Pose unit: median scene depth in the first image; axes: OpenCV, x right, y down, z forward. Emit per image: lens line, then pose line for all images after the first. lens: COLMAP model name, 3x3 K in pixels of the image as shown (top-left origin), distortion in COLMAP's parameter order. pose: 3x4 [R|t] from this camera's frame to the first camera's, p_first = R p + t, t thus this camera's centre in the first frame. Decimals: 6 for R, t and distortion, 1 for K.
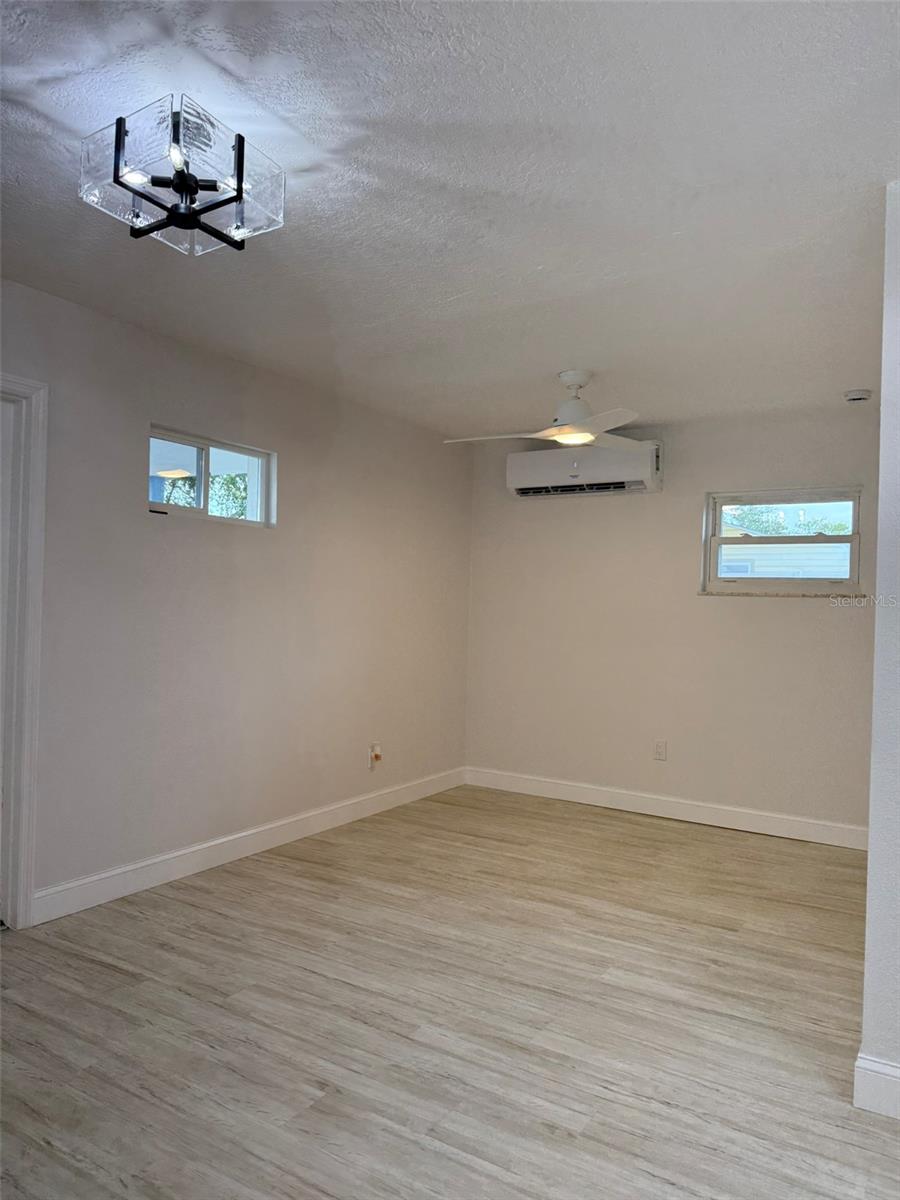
lens RADIAL K [[846.0, 0, 444.1], [0, 846.0, 601.6], [0, 0, 1]] dist [0.033626, -0.039795]
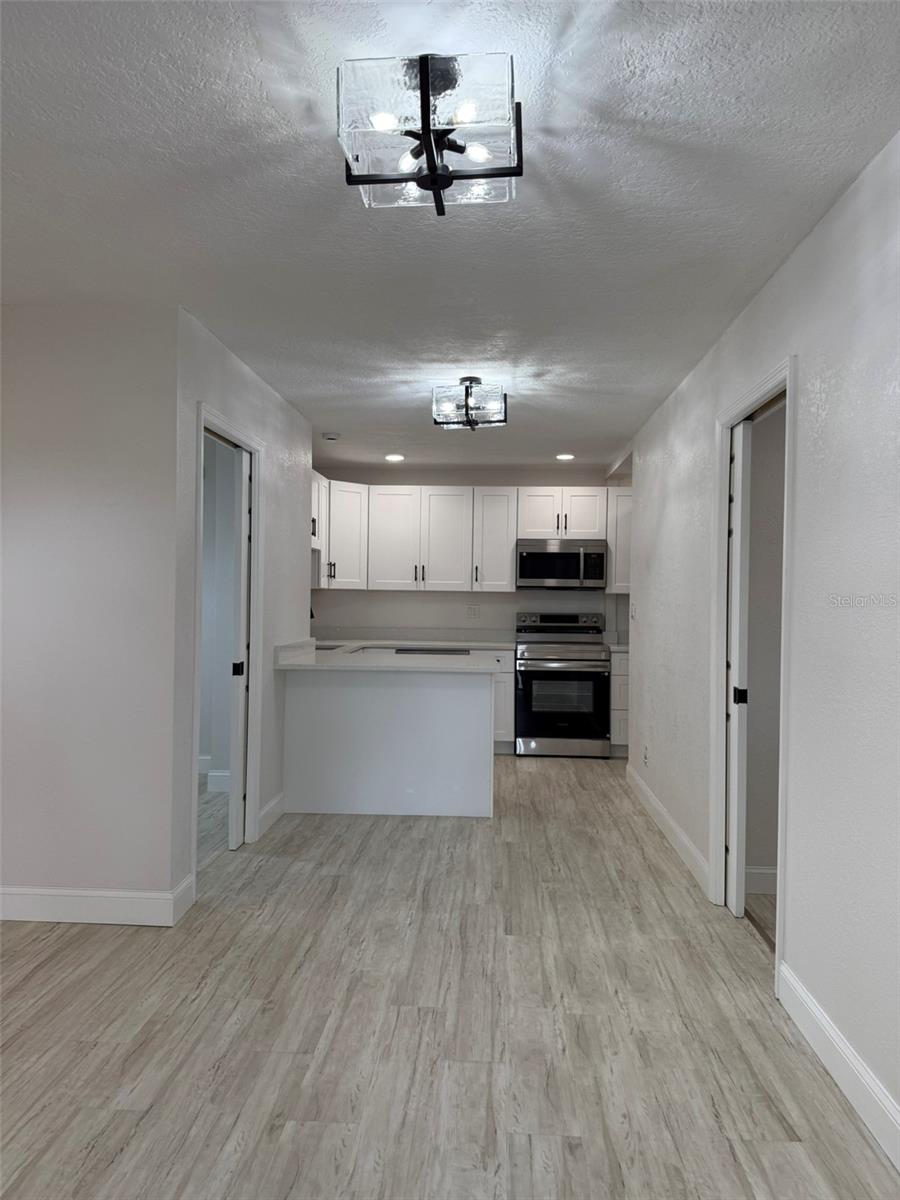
lens RADIAL K [[846.0, 0, 453.4], [0, 846.0, 593.3], [0, 0, 1]] dist [0.033626, -0.039795]
pose [[-0.489799, -0.028479, 0.871370, -0.699682], [-0.034897, 0.999306, 0.013045, -0.016820], [-0.871137, -0.024018, -0.490453, 0.890736]]
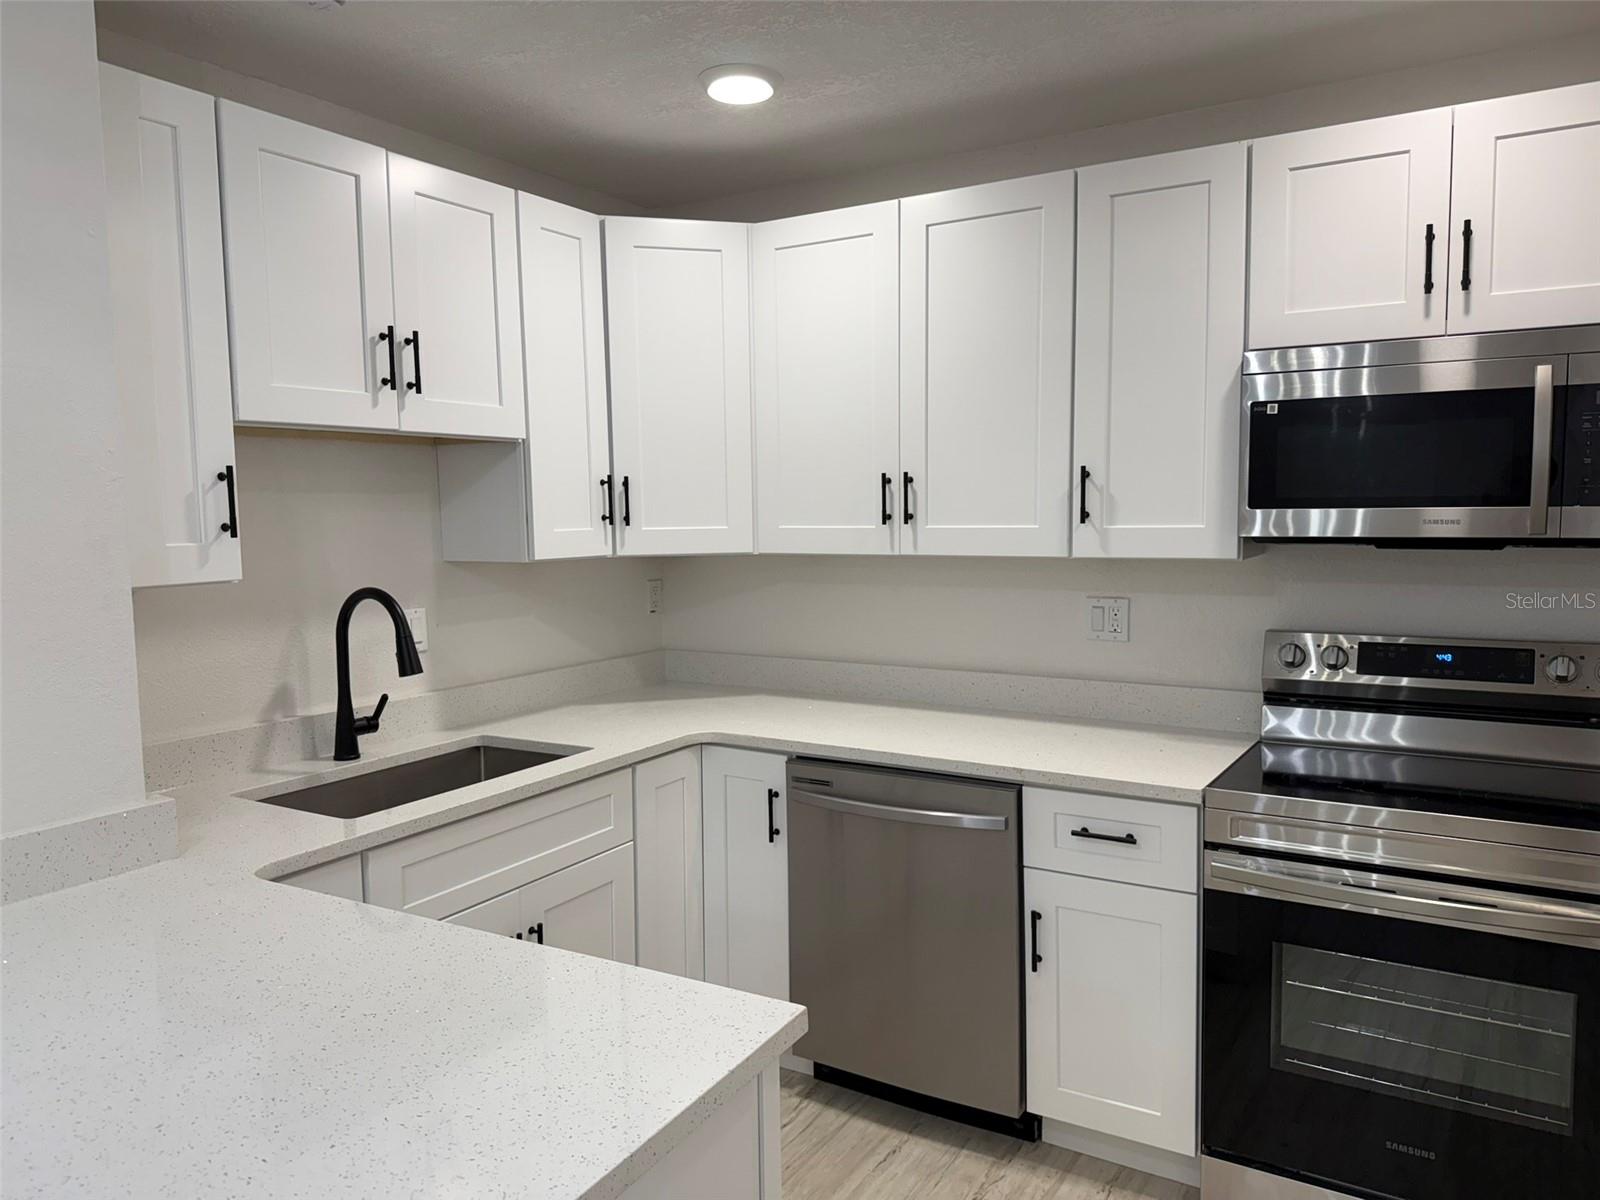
lens RADIAL K [[1128.1, 0, 795.1], [0, 1128.1, 596.8], [0, 0, 1]] dist [0.033626, -0.039795]
pose [[-0.008544, -0.107395, 0.994180, 0.379927], [0.005337, 0.994197, 0.107443, -0.056004], [-0.999949, 0.006224, -0.007921, -0.022939]]
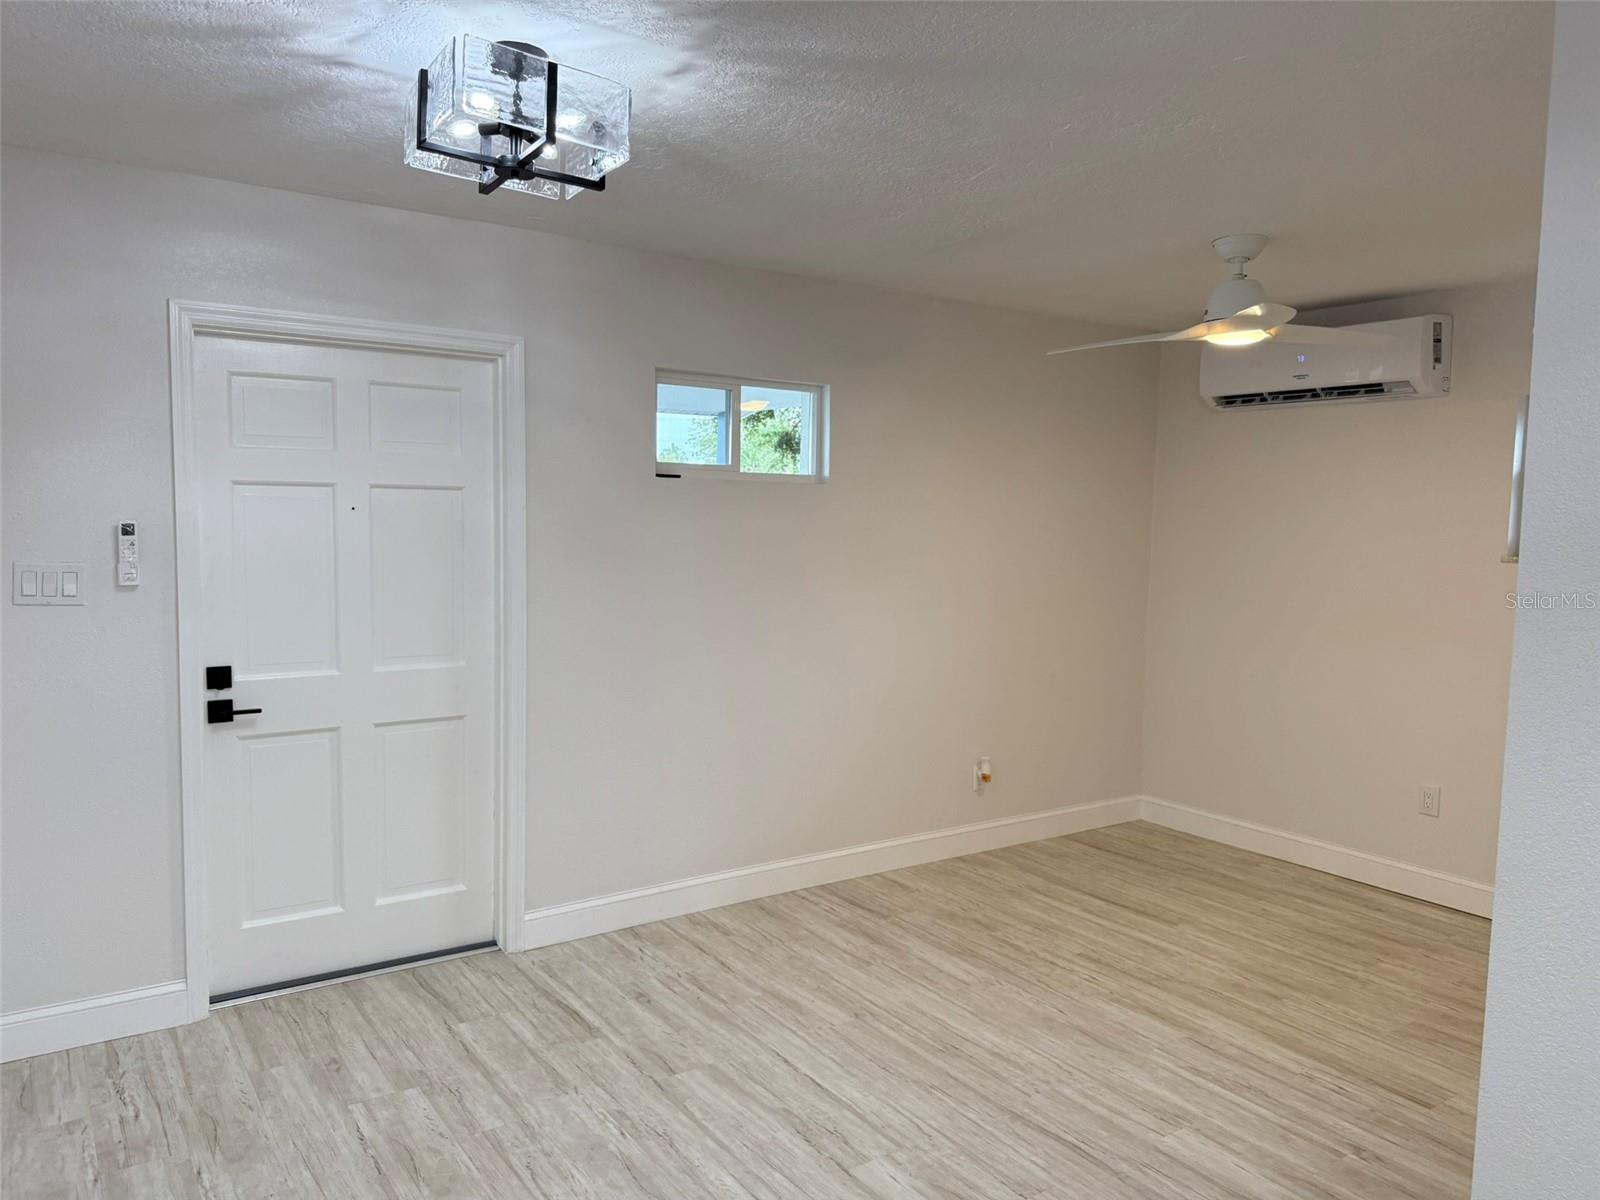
lens RADIAL K [[1128.1, 0, 794.4], [0, 1128.1, 604.1], [0, 0, 1]] dist [0.033626, -0.039795]
pose [[0.919062, 0.019480, -0.393631, 0.242082], [0.009904, 0.997321, 0.072479, -0.067433], [0.393988, -0.070512, 0.916407, 0.042548]]
